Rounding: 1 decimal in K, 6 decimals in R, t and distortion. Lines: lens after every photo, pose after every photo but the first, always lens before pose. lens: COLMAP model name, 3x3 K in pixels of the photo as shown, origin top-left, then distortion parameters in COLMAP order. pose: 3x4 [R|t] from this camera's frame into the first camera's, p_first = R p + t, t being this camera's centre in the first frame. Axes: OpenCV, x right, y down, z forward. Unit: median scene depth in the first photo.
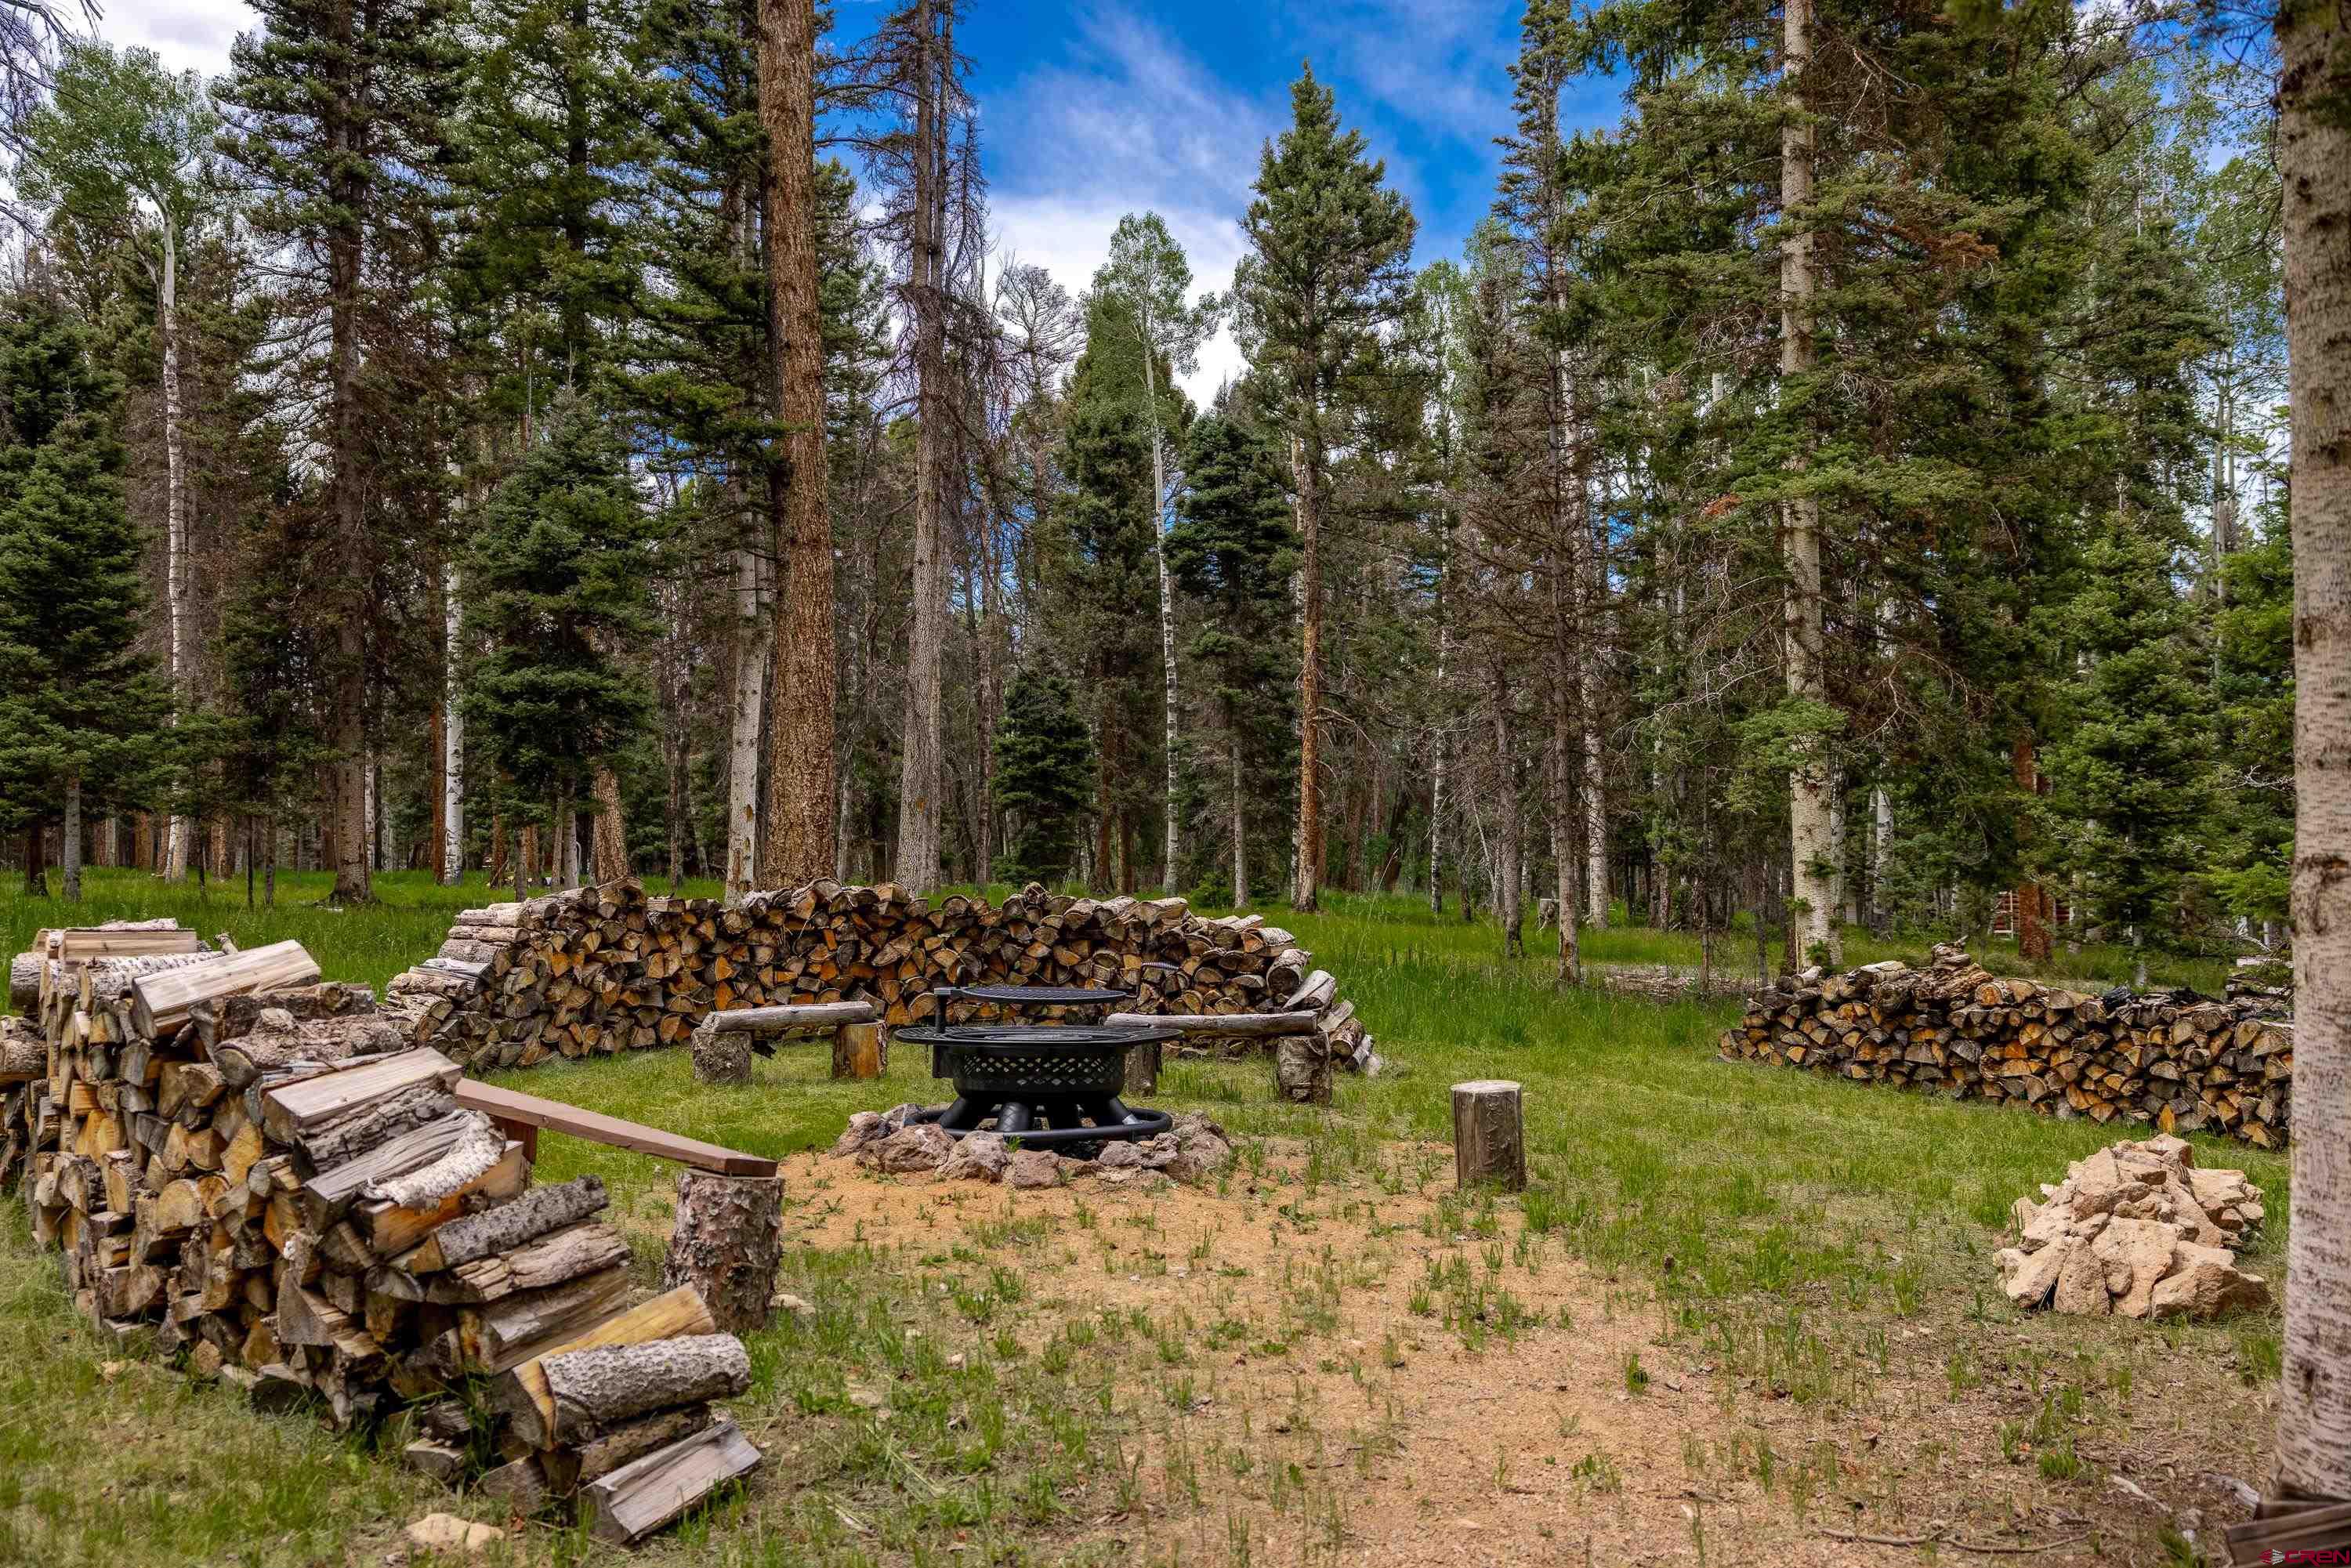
lens RADIAL K [[1971.0, 0, 1174.2], [0, 1971.0, 791.3], [0, 0, 1]] dist [-0.045843, 0.002013]
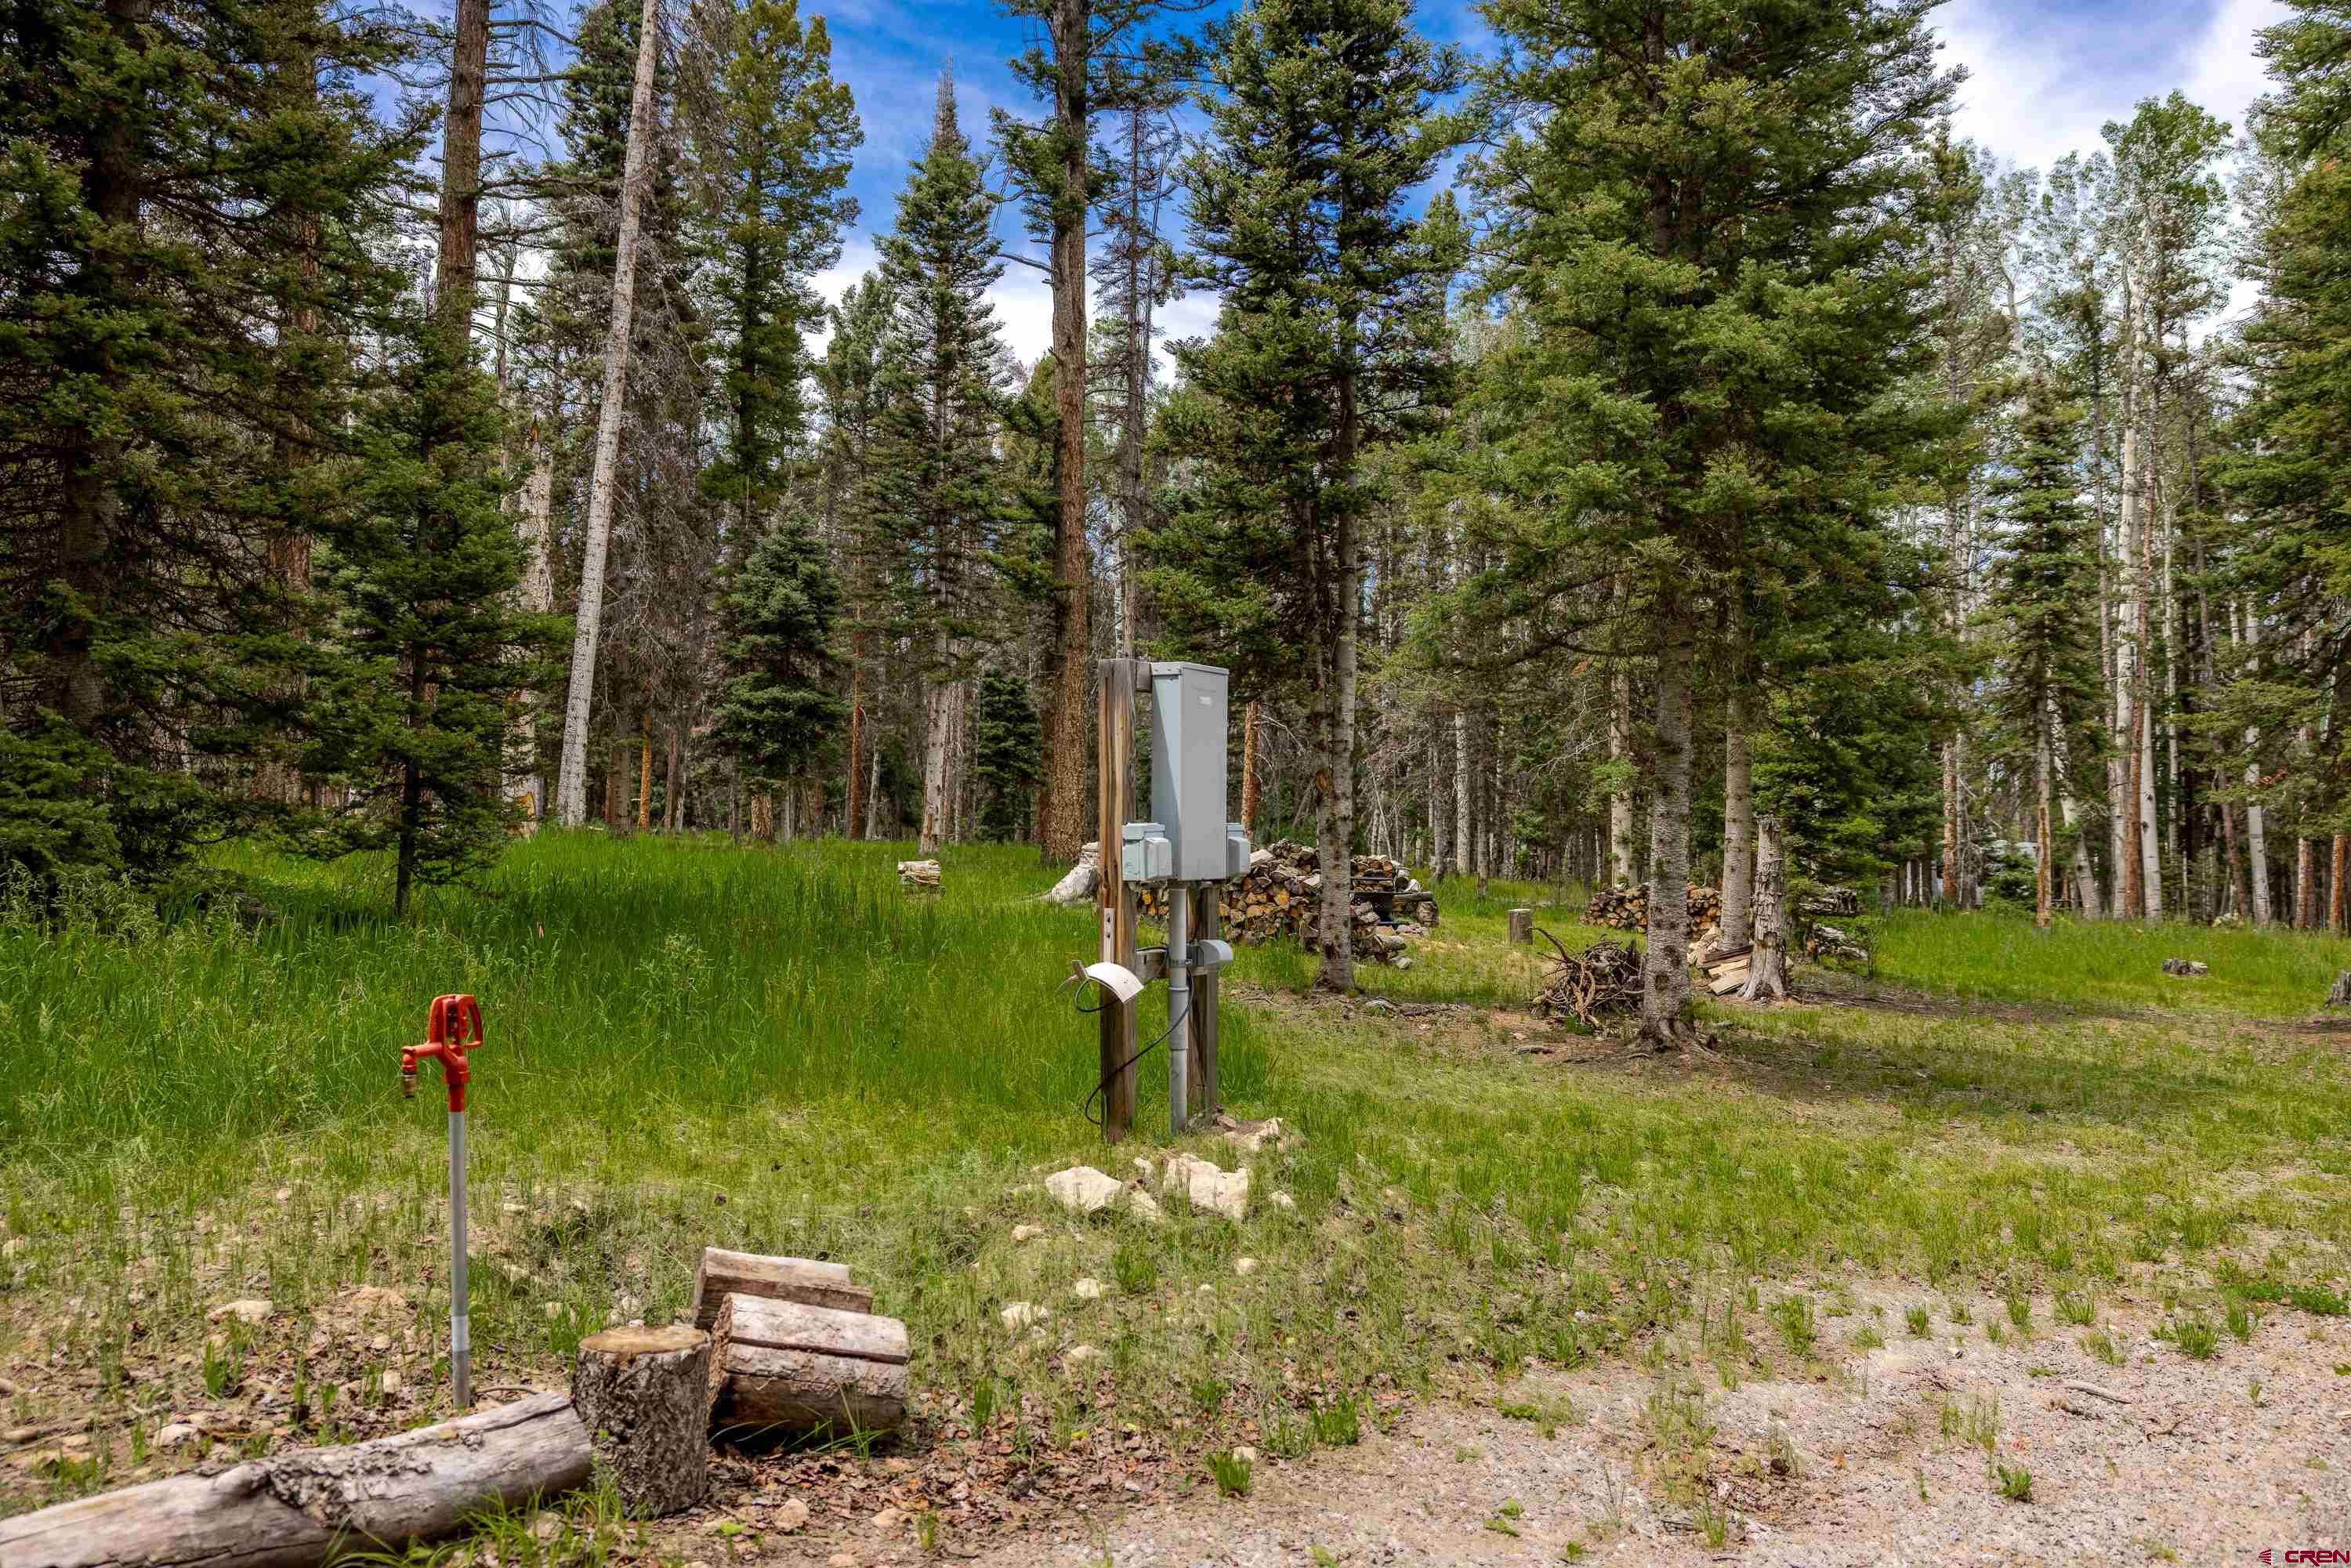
lens RADIAL K [[1913.9, 0, 1168.2], [0, 1913.9, 778.2], [0, 0, 1]] dist [0.000192, -0.001631]
pose [[0.995452, 0.023001, 0.092446, -0.339384], [-0.024090, 0.999653, 0.010682, -0.035934], [-0.092169, -0.012860, 0.995660, -0.969097]]
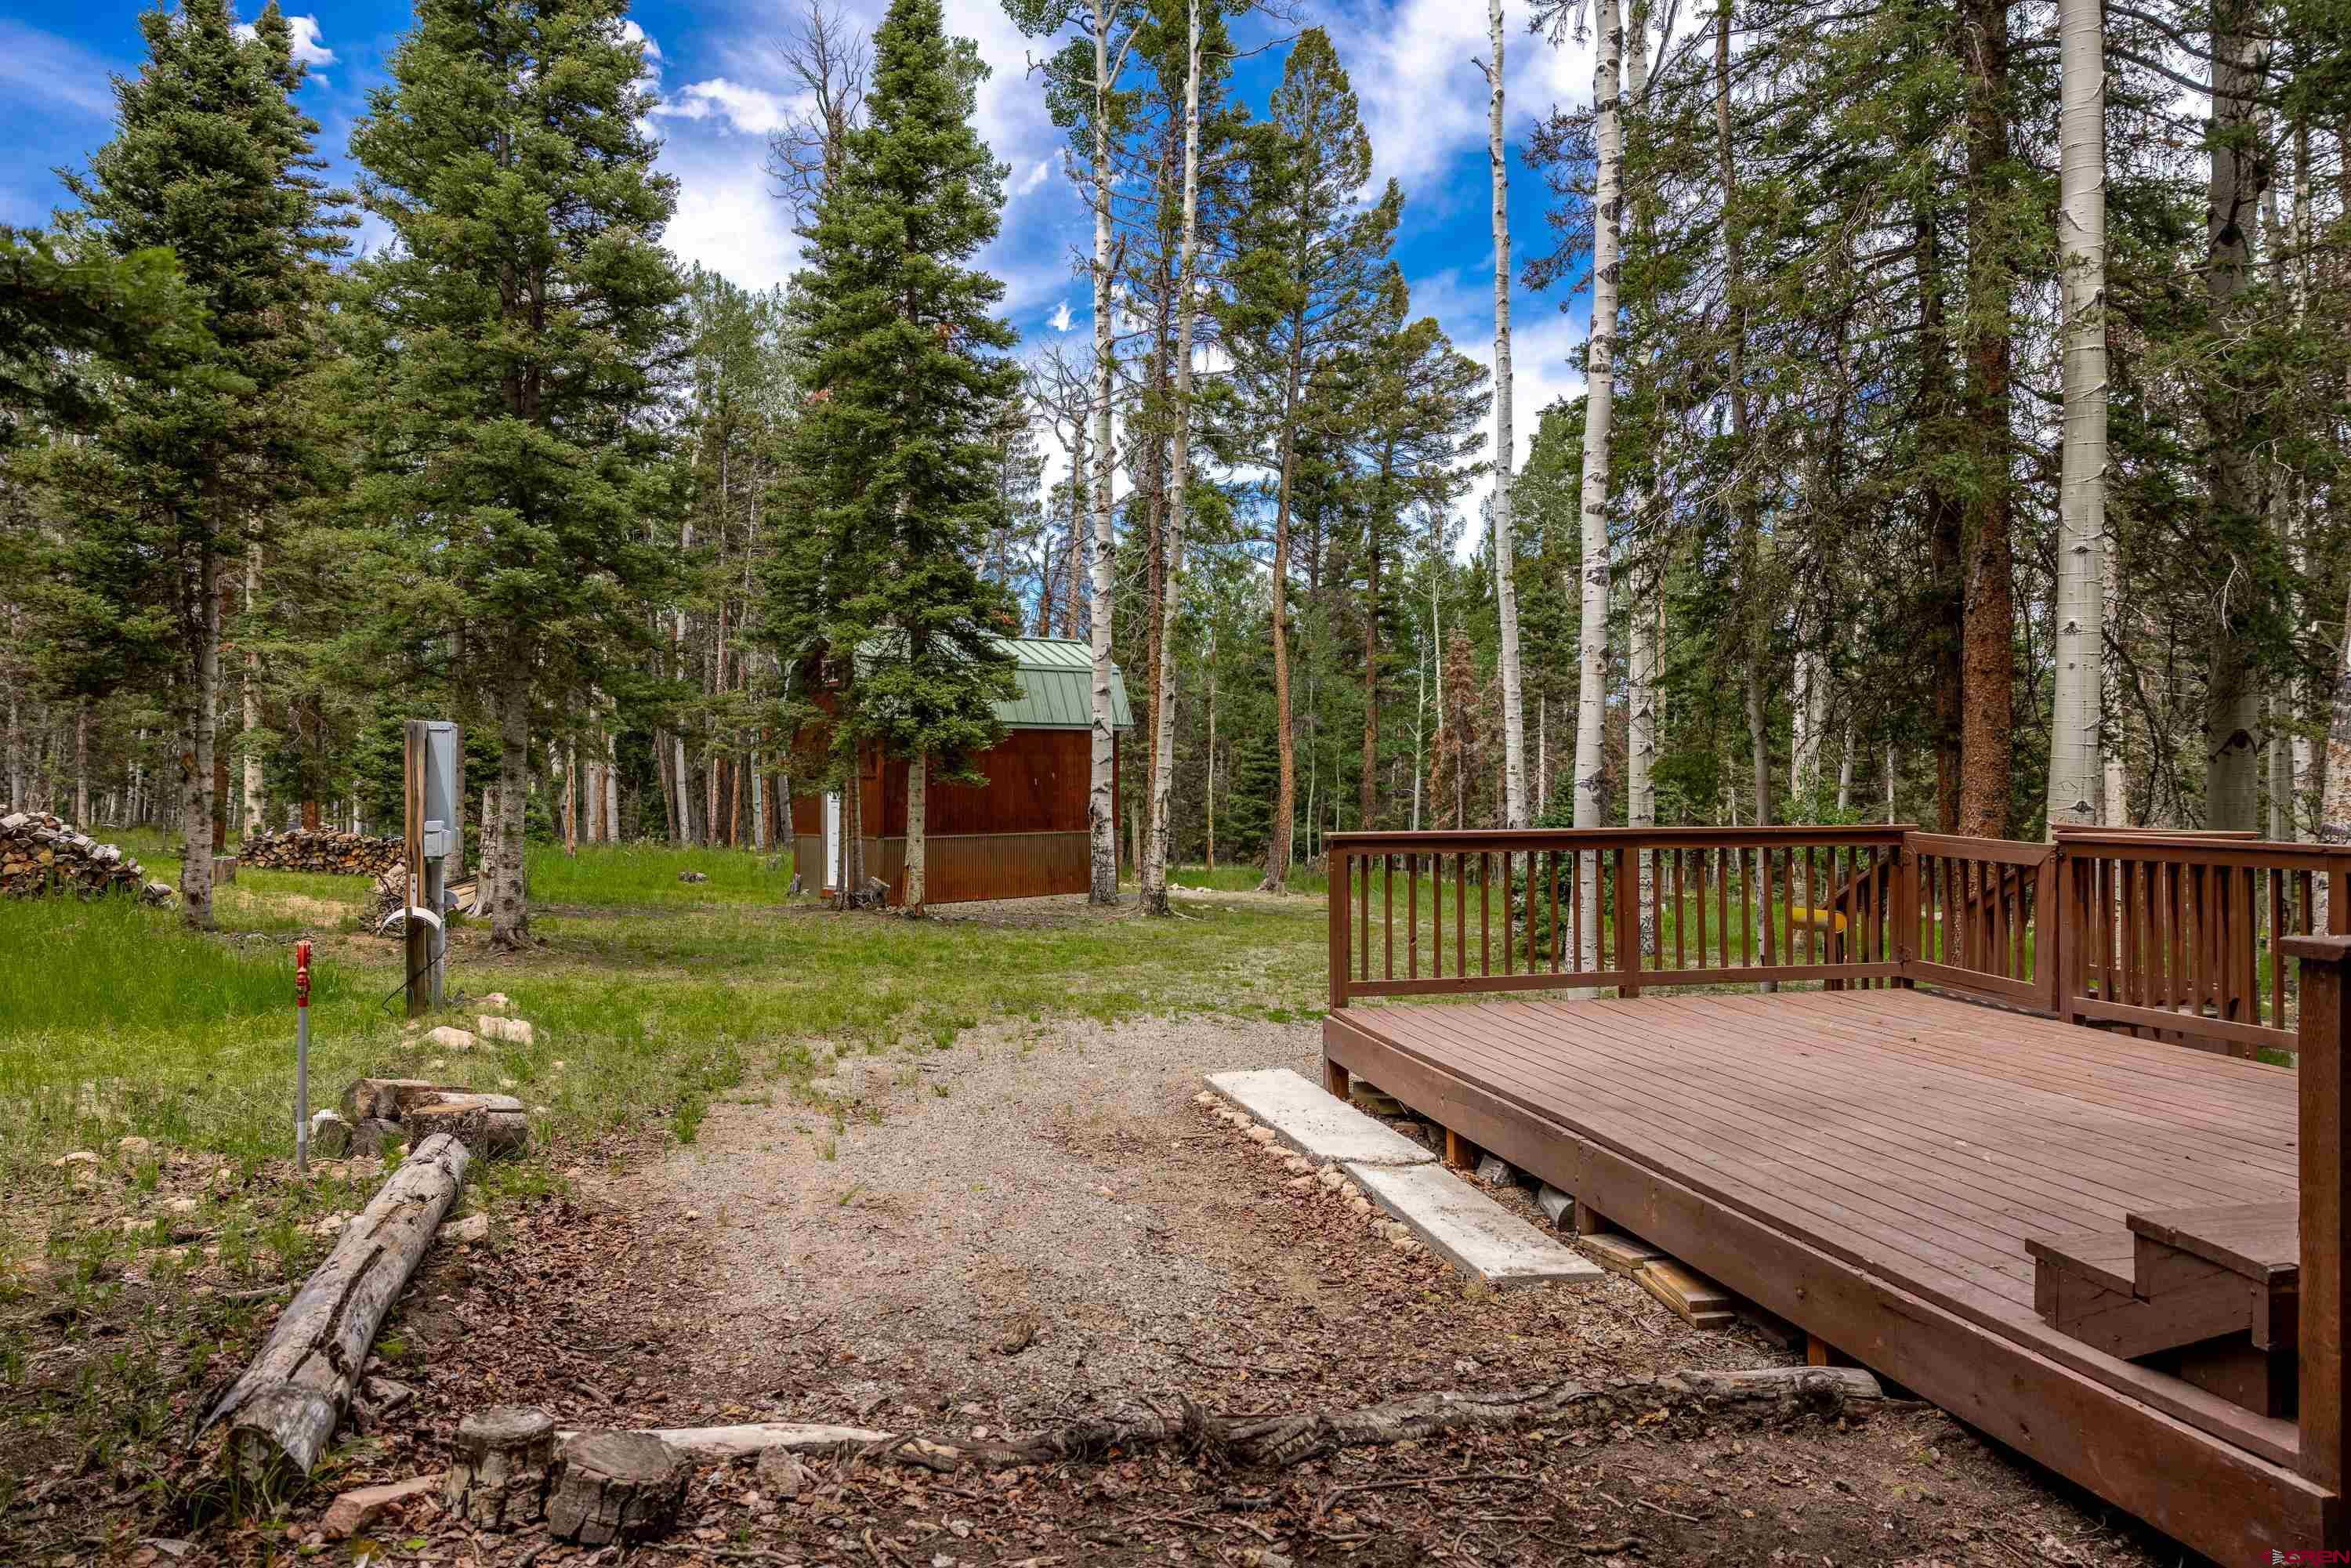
lens RADIAL K [[1603.4, 0, 1170.5], [0, 1603.4, 774.6], [0, 0, 1]] dist [-0.006282, -0.000891]
pose [[0.583420, 0.017349, 0.811985, -0.638763], [-0.044215, 0.998968, 0.010425, -0.057261], [-0.810966, -0.041984, 0.583585, -1.111107]]
